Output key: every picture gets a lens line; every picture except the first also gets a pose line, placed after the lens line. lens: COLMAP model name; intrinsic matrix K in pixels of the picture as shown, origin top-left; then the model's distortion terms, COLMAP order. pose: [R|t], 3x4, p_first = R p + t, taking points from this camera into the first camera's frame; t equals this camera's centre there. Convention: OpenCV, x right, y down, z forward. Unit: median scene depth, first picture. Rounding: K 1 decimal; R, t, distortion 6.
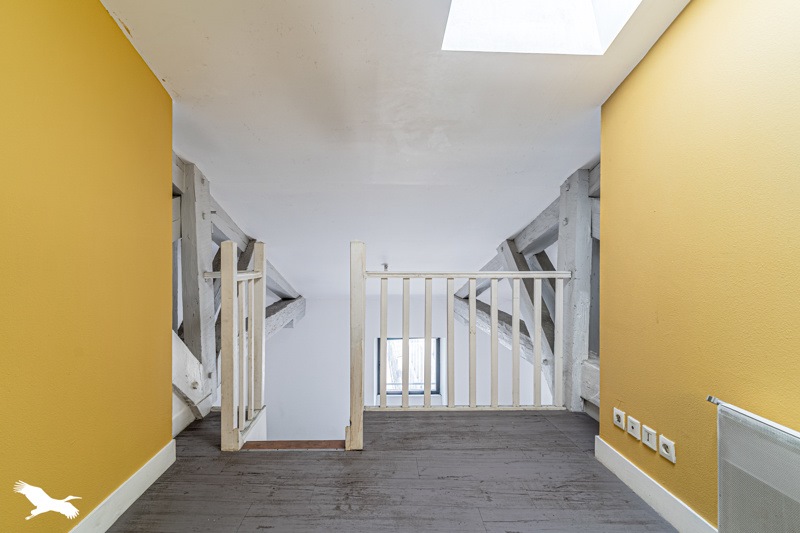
lens RADIAL K [[383.9, 0, 393.3], [0, 383.9, 266.9], [0, 0, 1]] dist [0.000095, 0.000446]
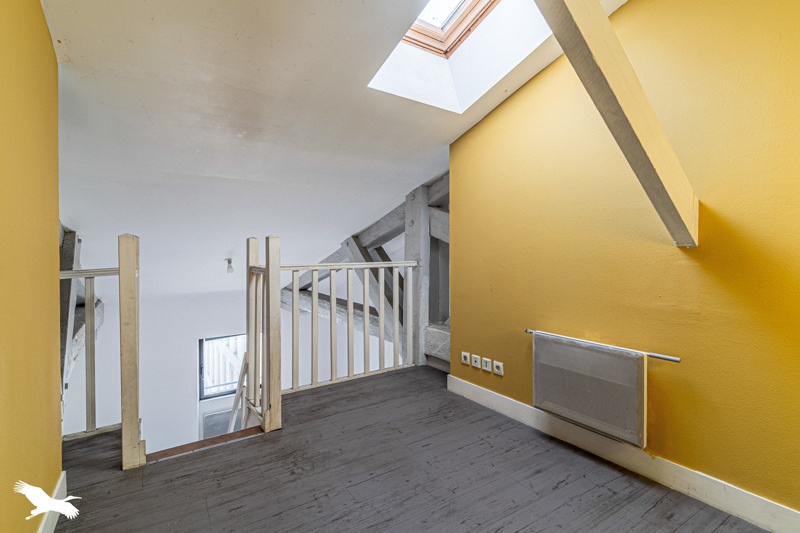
lens RADIAL K [[383.9, 0, 393.3], [0, 383.9, 266.9], [0, 0, 1]] dist [0.000095, 0.000446]
pose [[0.838629, -0.029777, 0.543889, -0.370542], [0.021278, 0.999533, 0.021915, 0.001140], [-0.544288, -0.006806, 0.838871, -0.079782]]
